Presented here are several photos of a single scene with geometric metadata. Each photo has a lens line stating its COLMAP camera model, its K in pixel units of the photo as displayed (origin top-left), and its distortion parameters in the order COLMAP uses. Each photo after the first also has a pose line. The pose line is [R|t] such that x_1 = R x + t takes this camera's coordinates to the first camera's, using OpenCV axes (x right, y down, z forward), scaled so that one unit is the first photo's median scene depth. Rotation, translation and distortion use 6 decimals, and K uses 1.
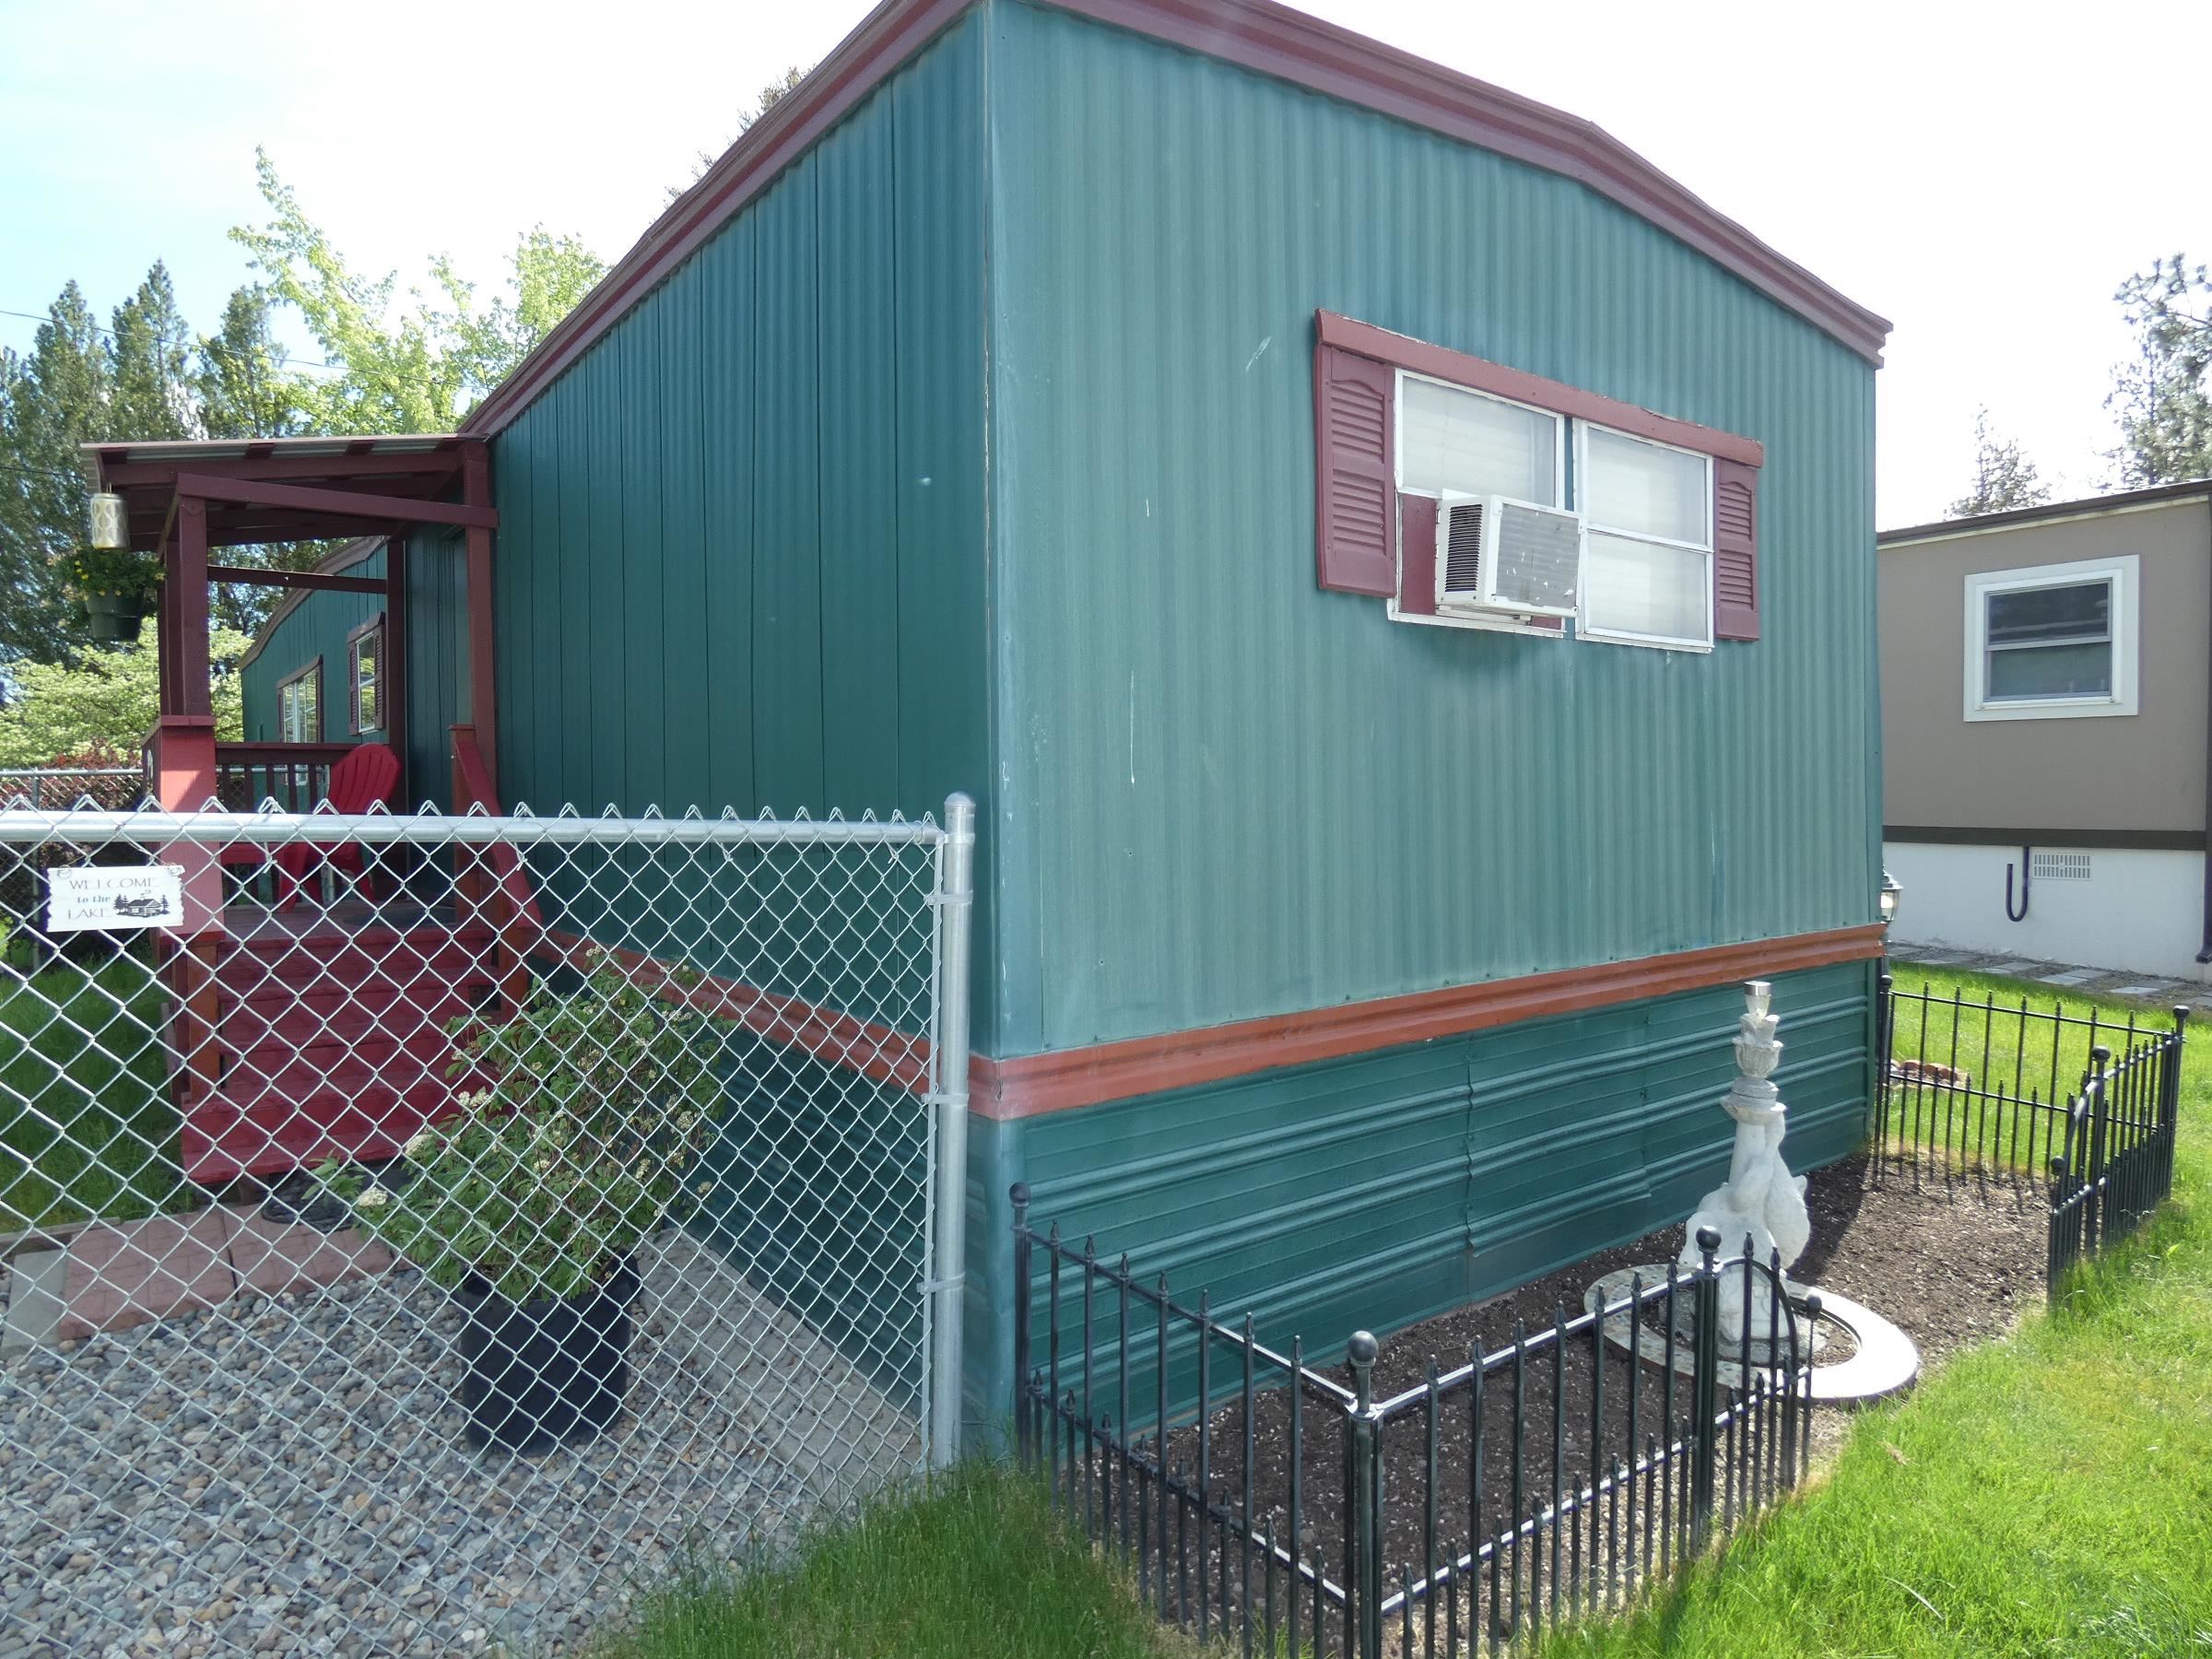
lens RADIAL K [[1319.1, 0, 1110.5], [0, 1319.1, 823.1], [0, 0, 1]] dist [-0.003355, -0.000330]
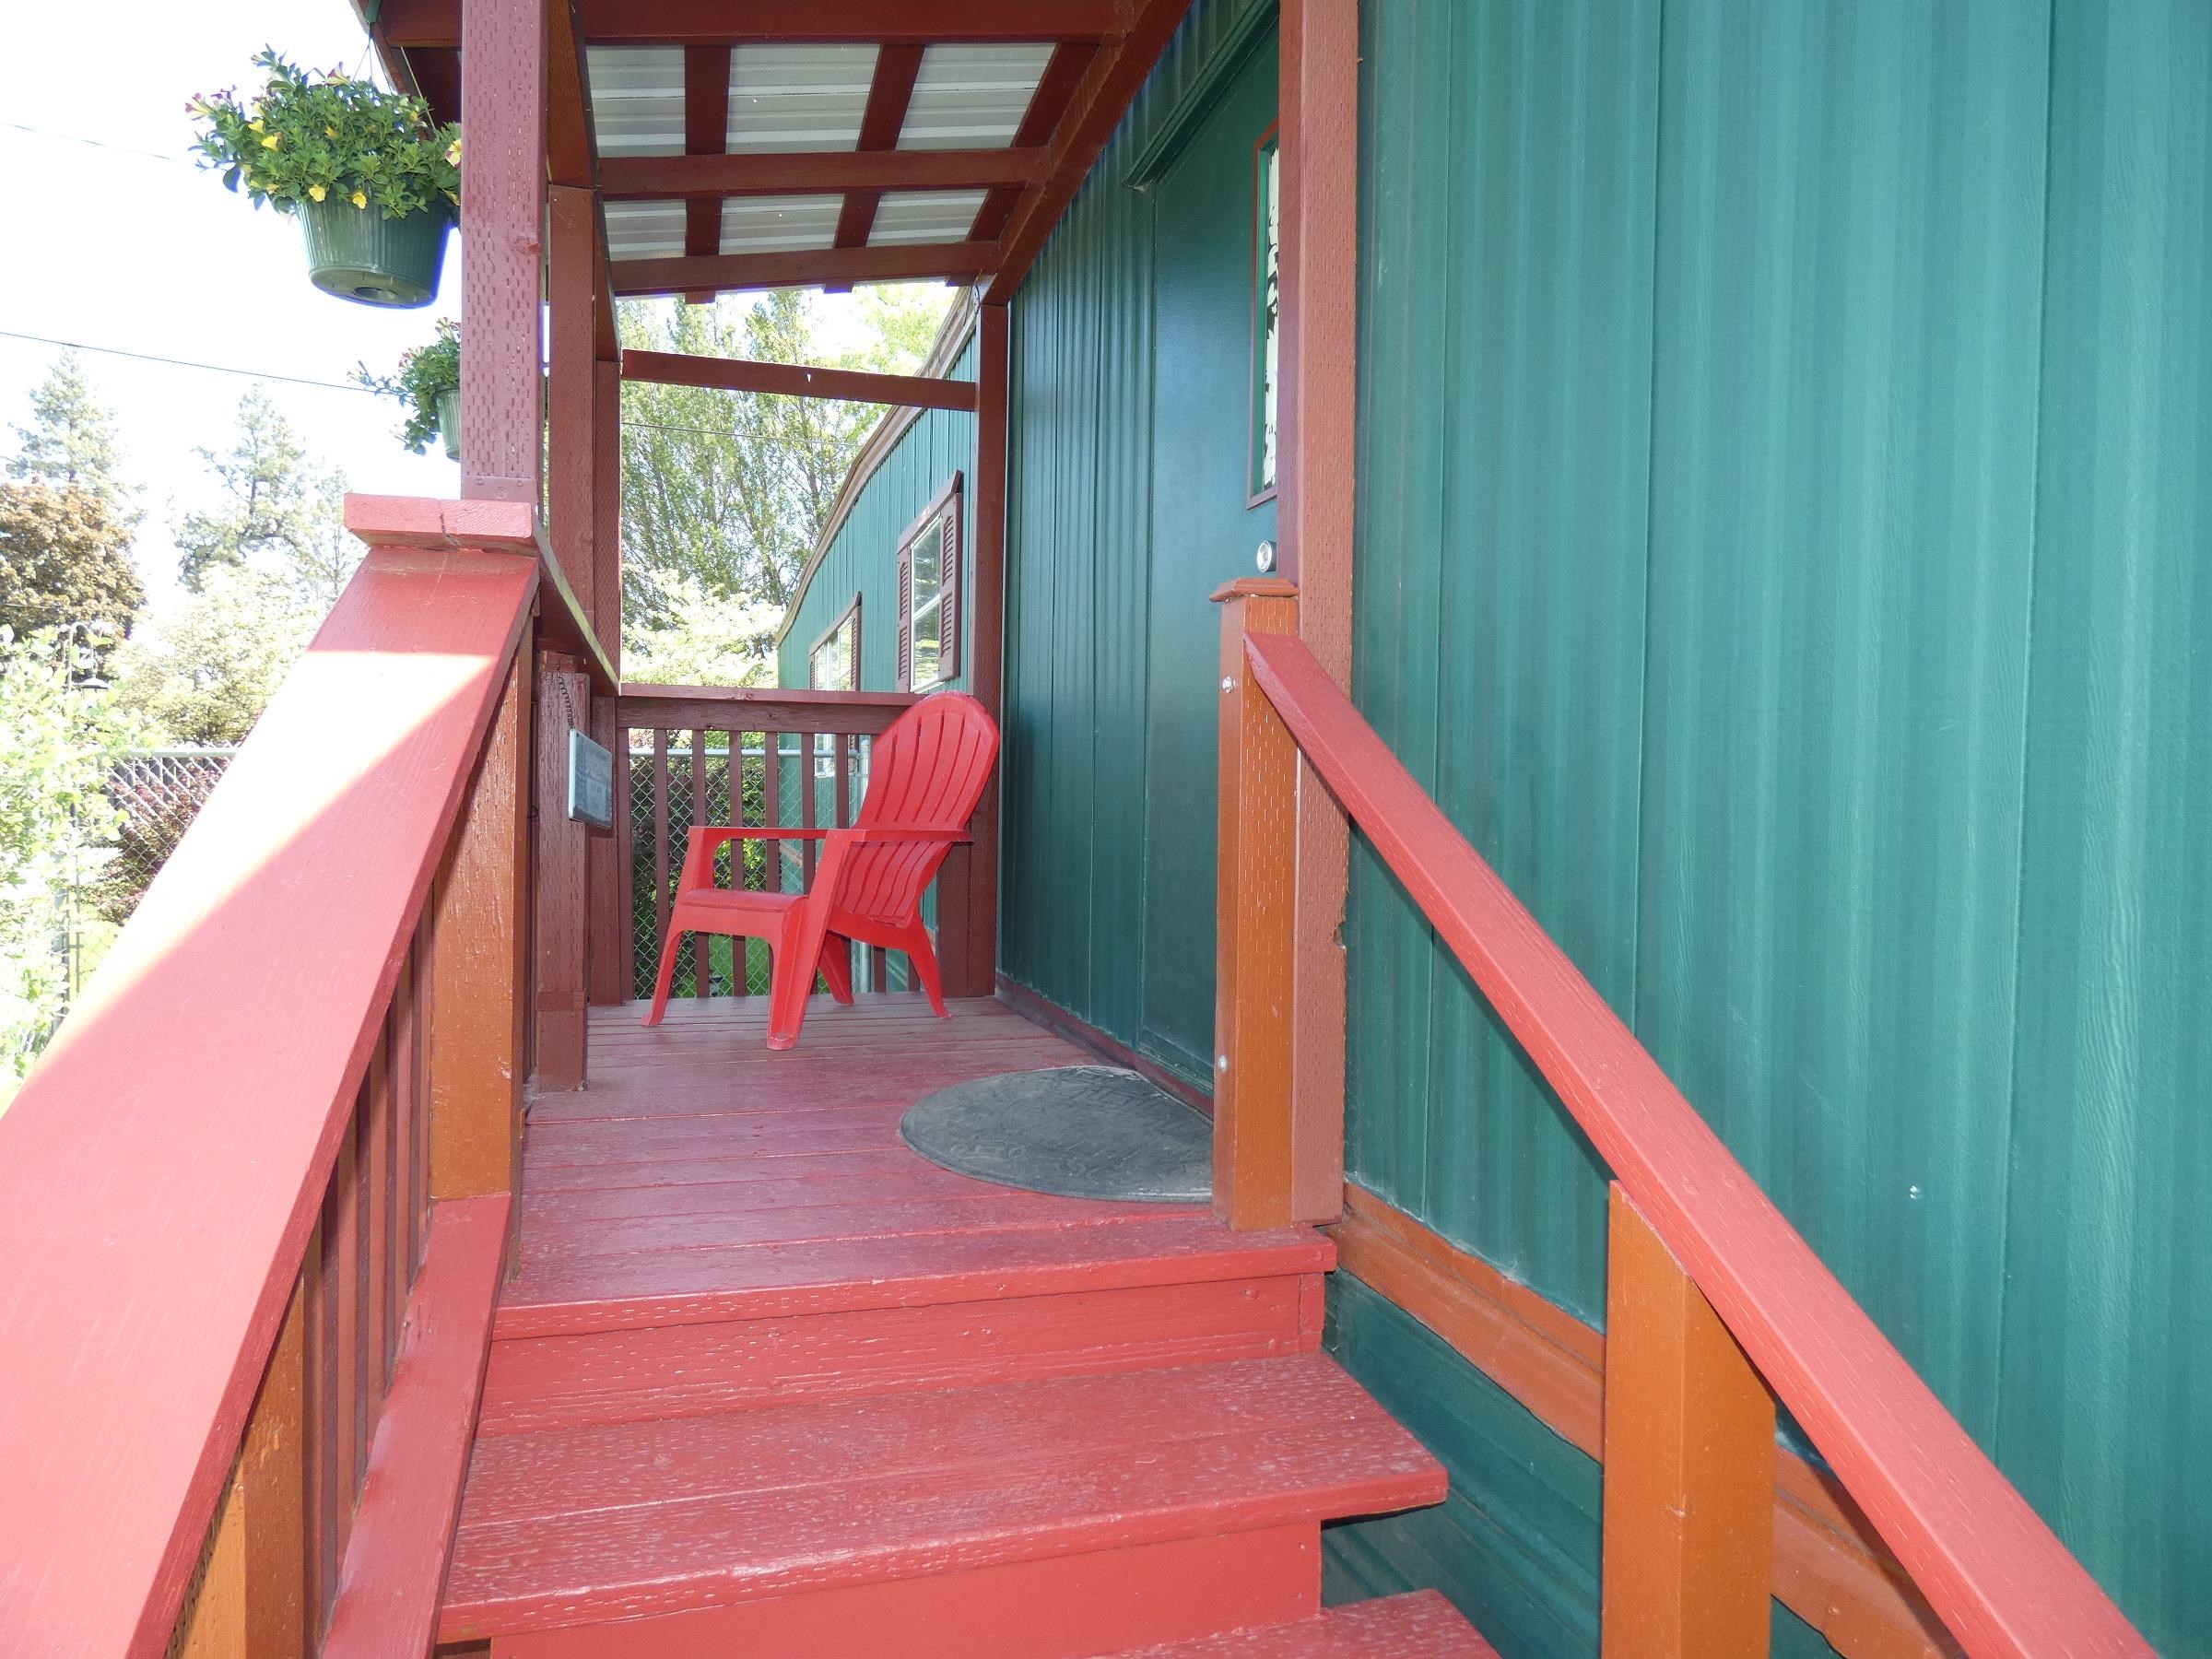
lens RADIAL K [[1319.1, 0, 1109.2], [0, 1319.1, 812.7], [0, 0, 1]] dist [-0.003355, -0.000330]
pose [[0.940659, 0.027811, -0.338213, -0.215836], [-0.030924, 0.999514, -0.003820, -0.009036], [0.337942, 0.014052, 0.941062, 0.356307]]
